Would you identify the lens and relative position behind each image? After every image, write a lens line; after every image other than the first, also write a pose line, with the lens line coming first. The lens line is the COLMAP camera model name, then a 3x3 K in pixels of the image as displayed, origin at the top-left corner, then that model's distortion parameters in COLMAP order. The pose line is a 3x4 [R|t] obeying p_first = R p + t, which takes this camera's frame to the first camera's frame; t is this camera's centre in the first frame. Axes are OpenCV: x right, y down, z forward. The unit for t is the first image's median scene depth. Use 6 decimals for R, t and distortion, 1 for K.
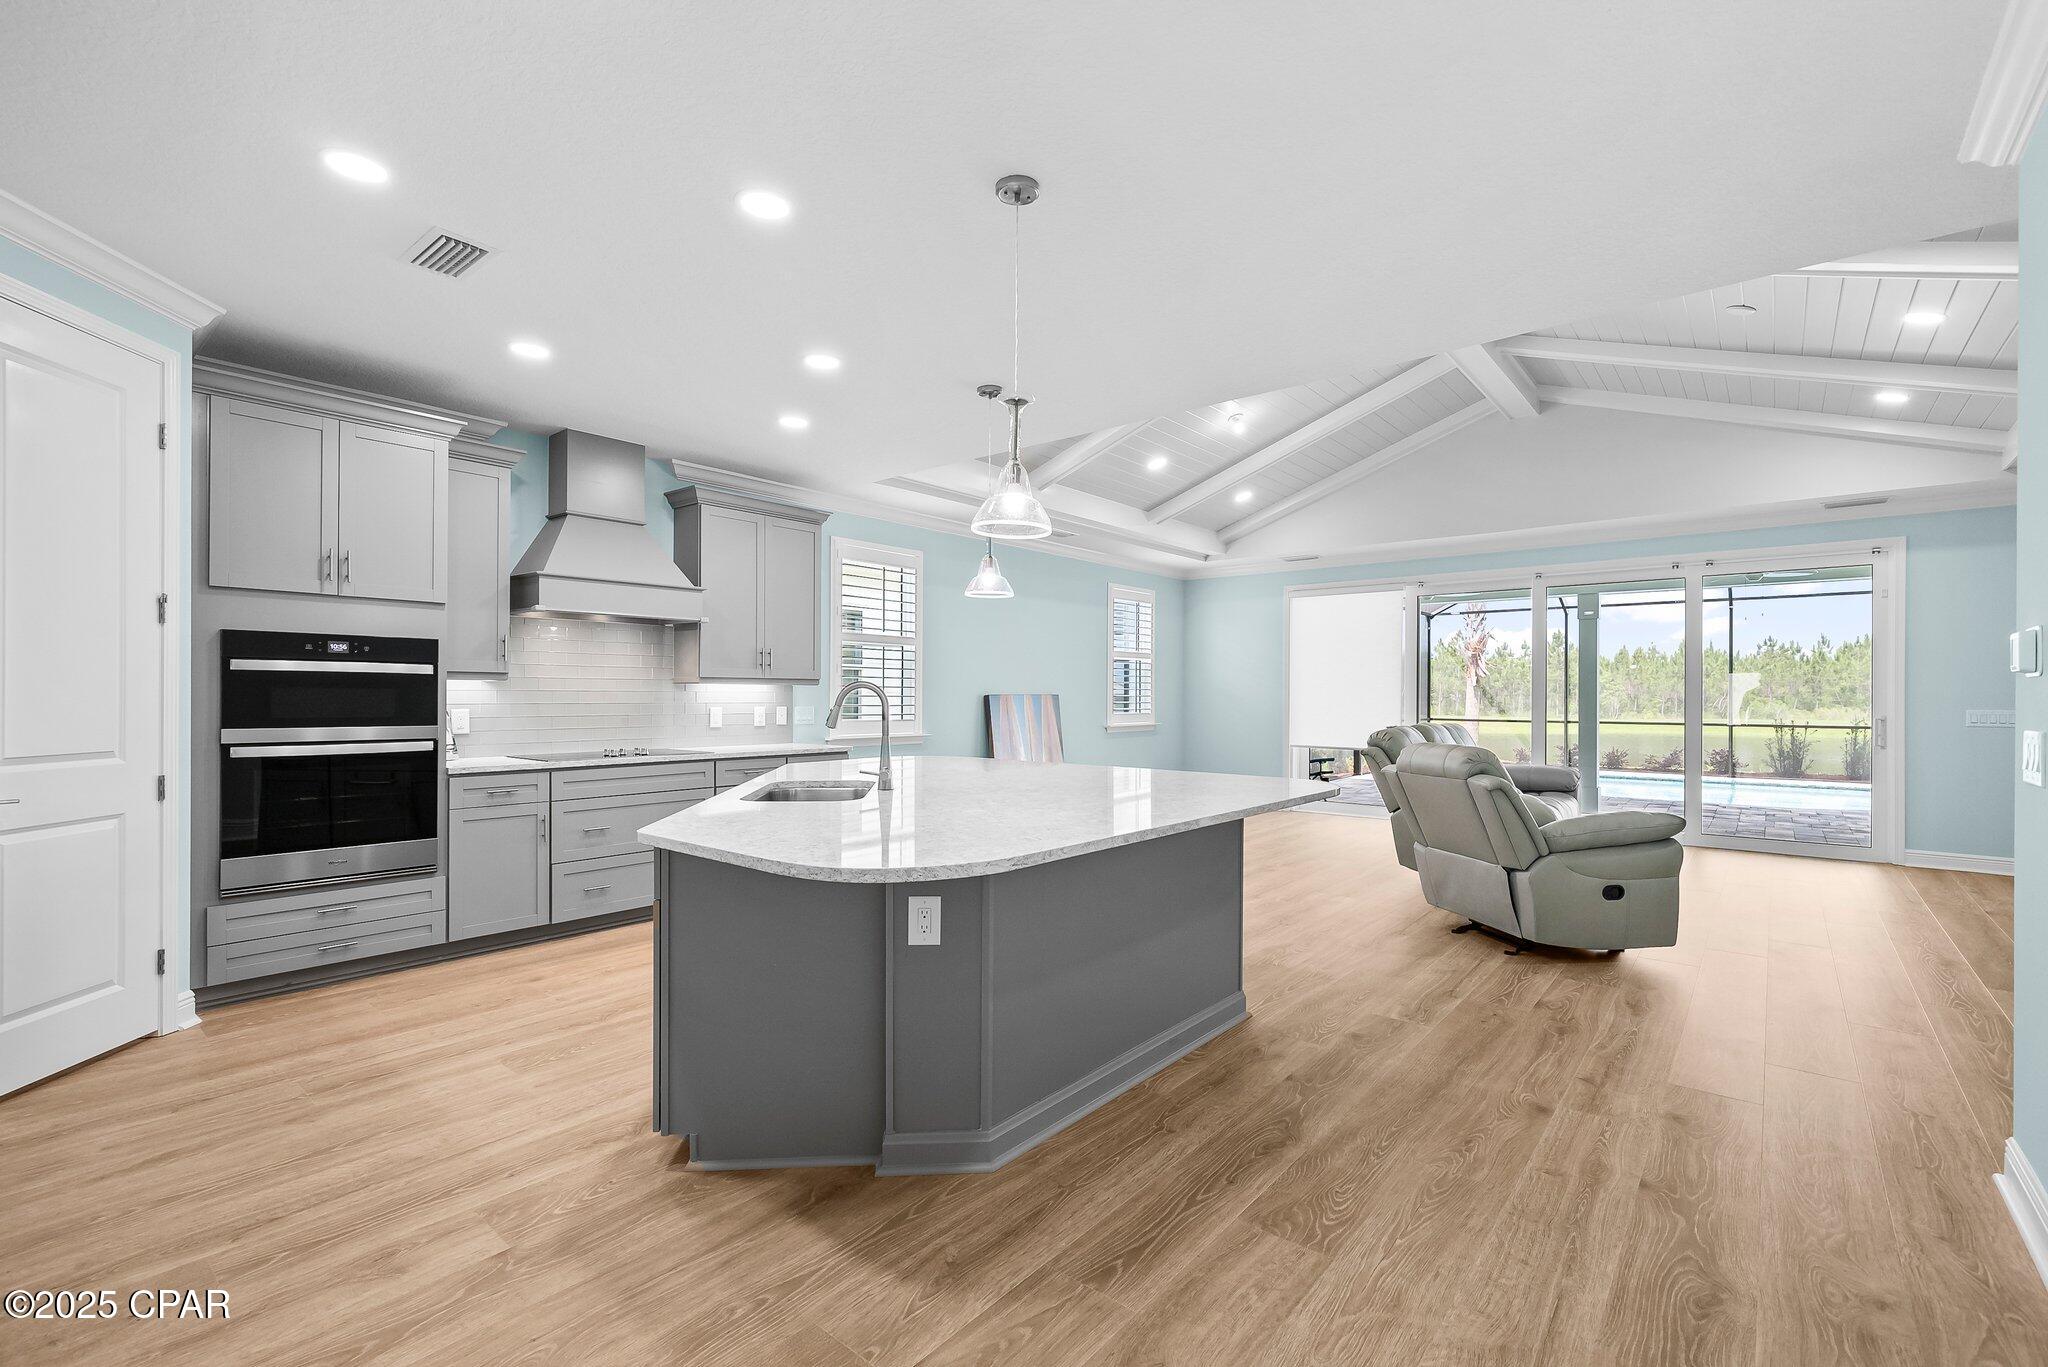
lens RADIAL K [[896.8, 0, 1017.9], [0, 896.8, 693.7], [0, 0, 1]] dist [-0.000345, 0.000626]
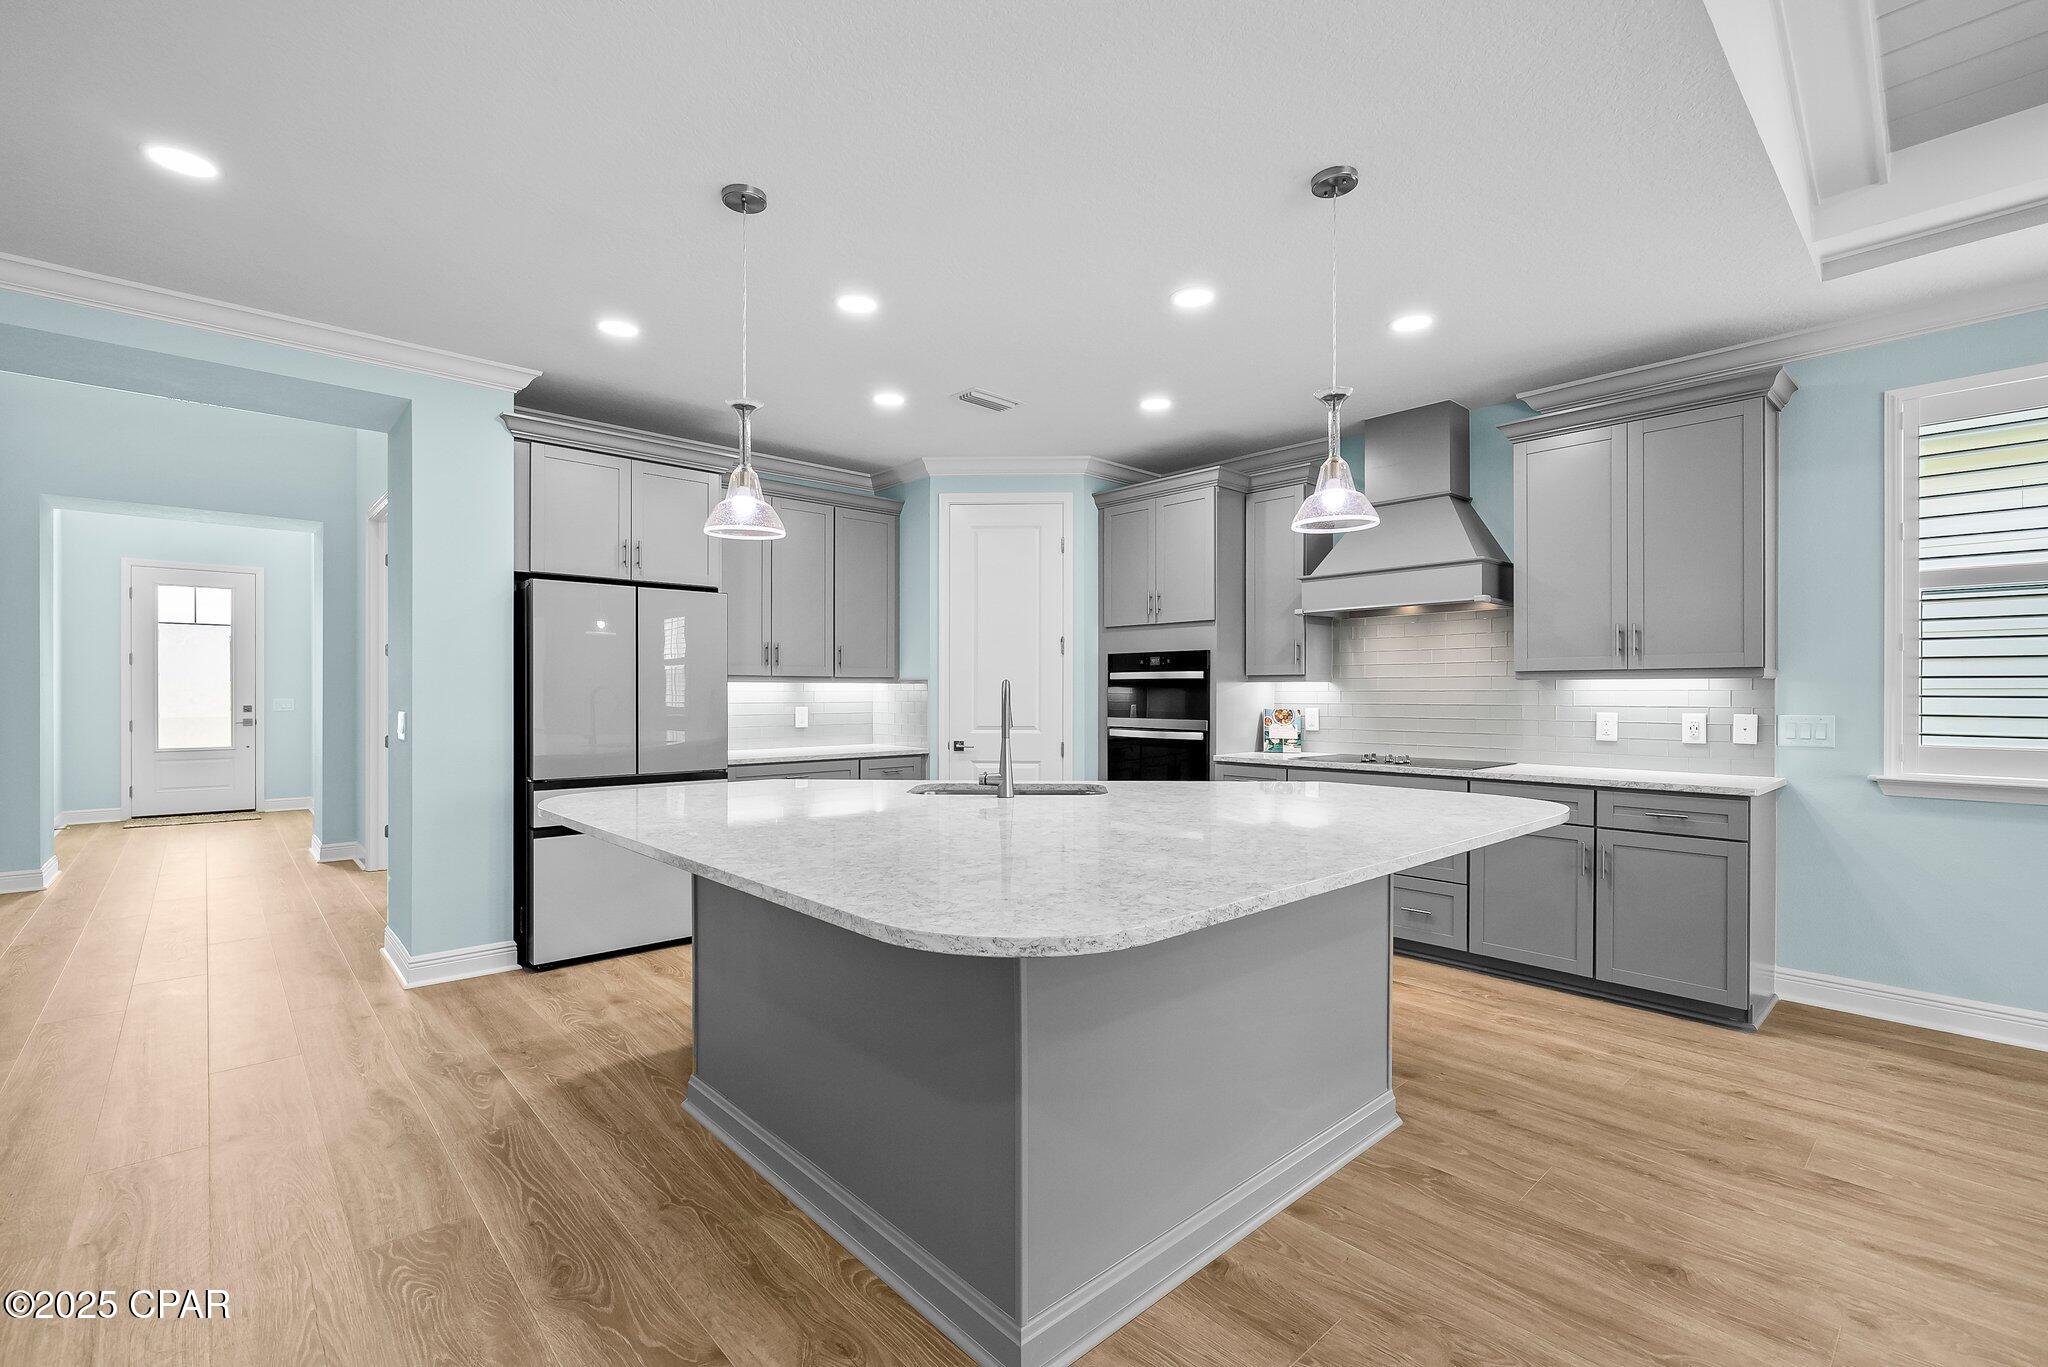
lens RADIAL K [[896.8, 0, 1017.9], [0, 896.8, 693.7], [0, 0, 1]] dist [-0.000345, 0.000626]
pose [[-0.132698, -0.004031, -0.991148, 0.585664], [0.001858, 0.999989, -0.004316, 0.003847], [0.991155, -0.002414, -0.132689, 0.873636]]
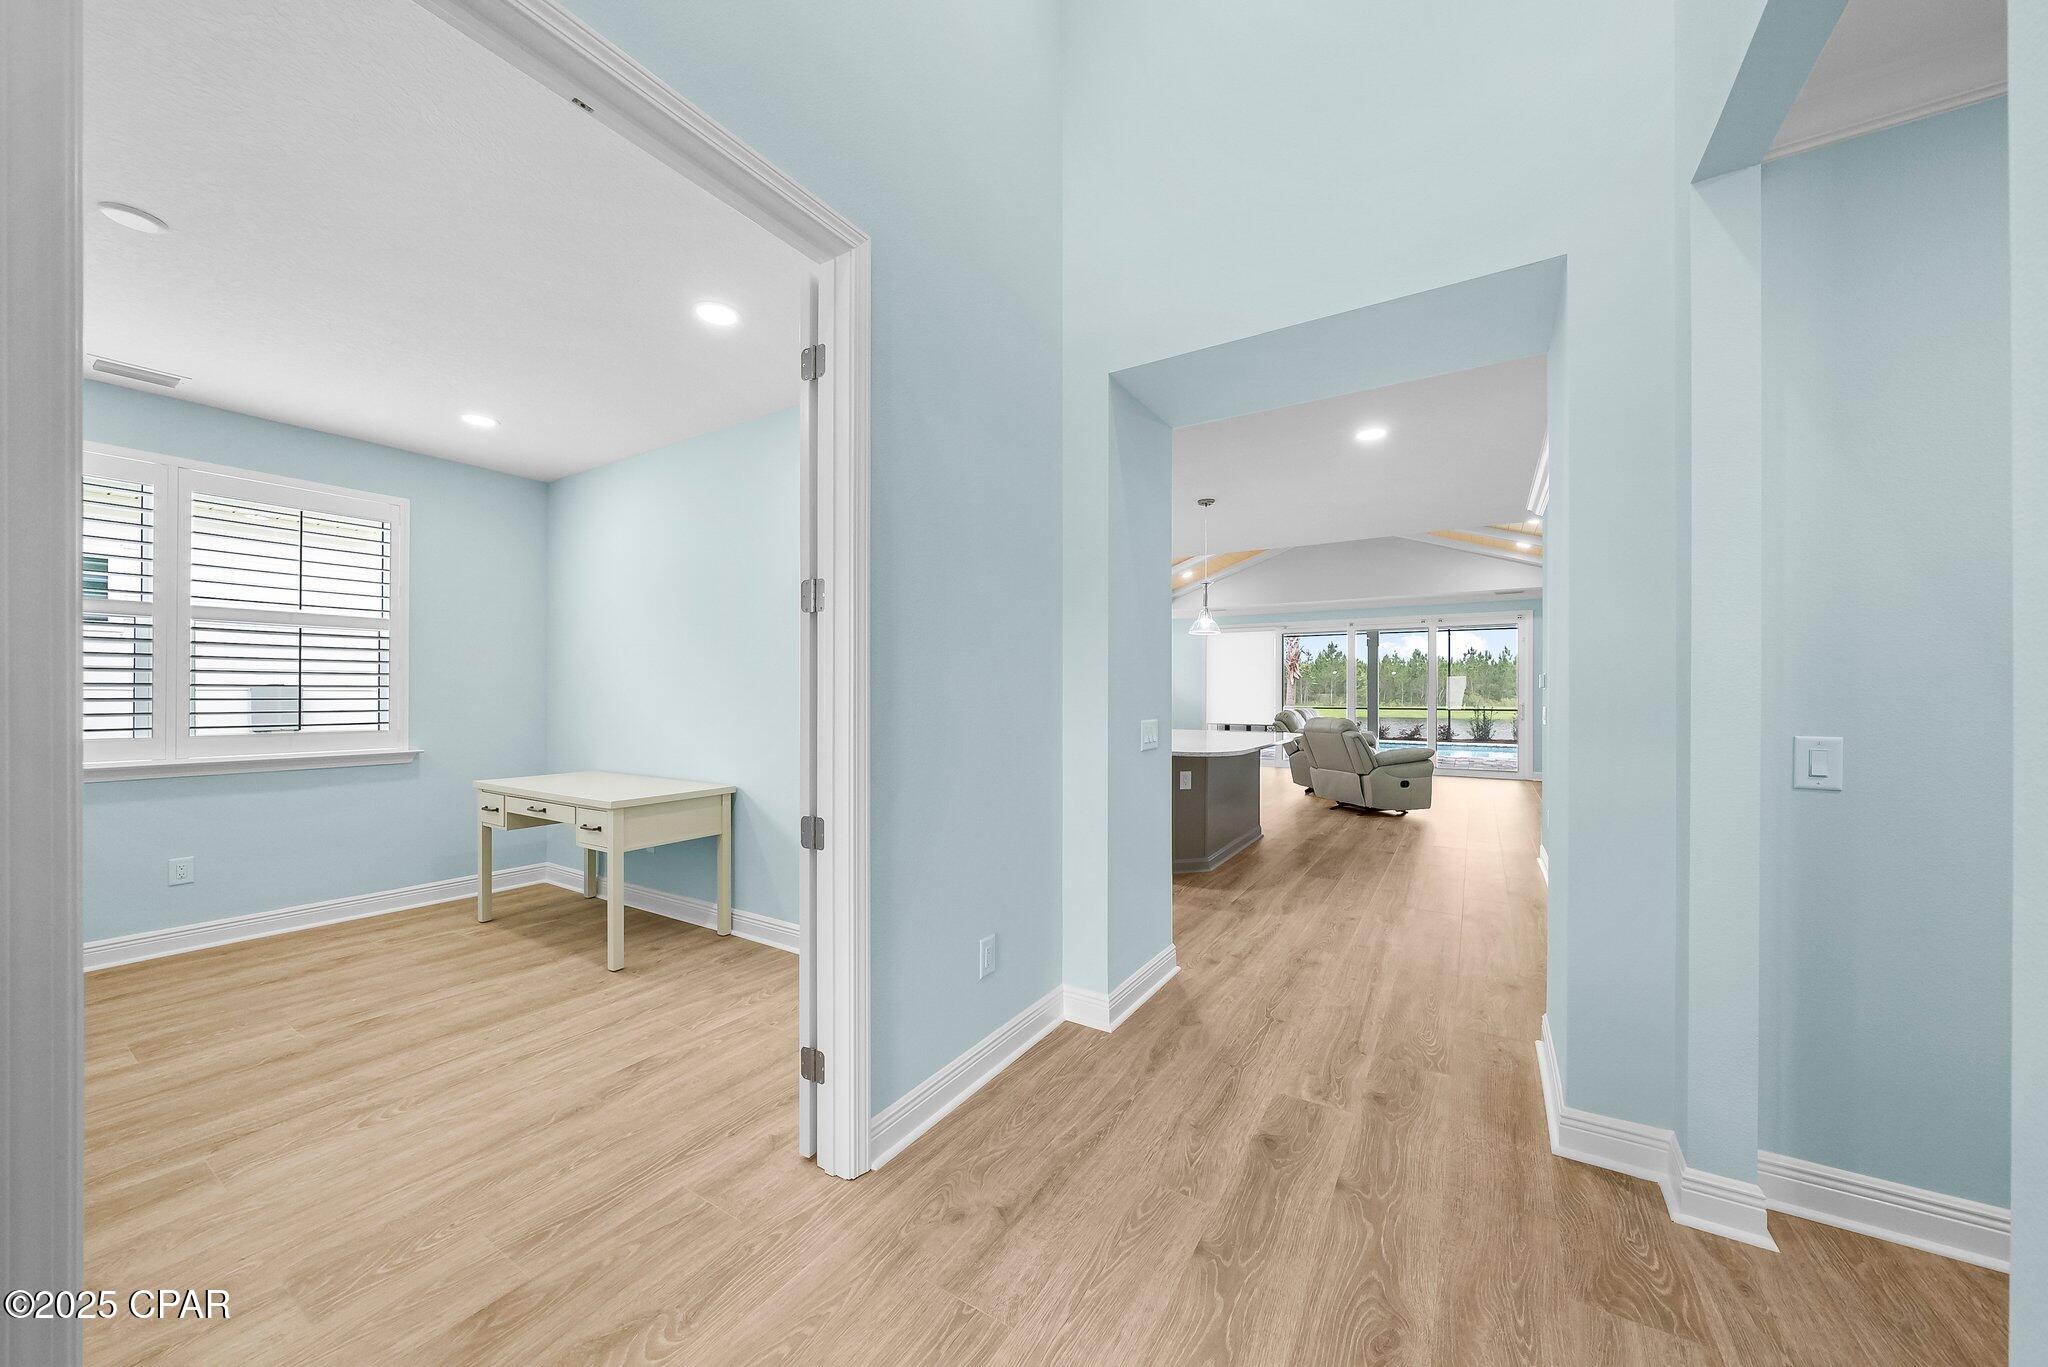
lens RADIAL K [[728.2, 0, 1021.8], [0, 728.2, 692.1], [0, 0, 1]] dist [-0.004465, -0.000265]
pose [[0.989782, -0.005875, 0.142467, -0.500434], [0.005608, 0.999982, 0.002273, -0.011630], [-0.142478, -0.001451, 0.989797, -0.608460]]
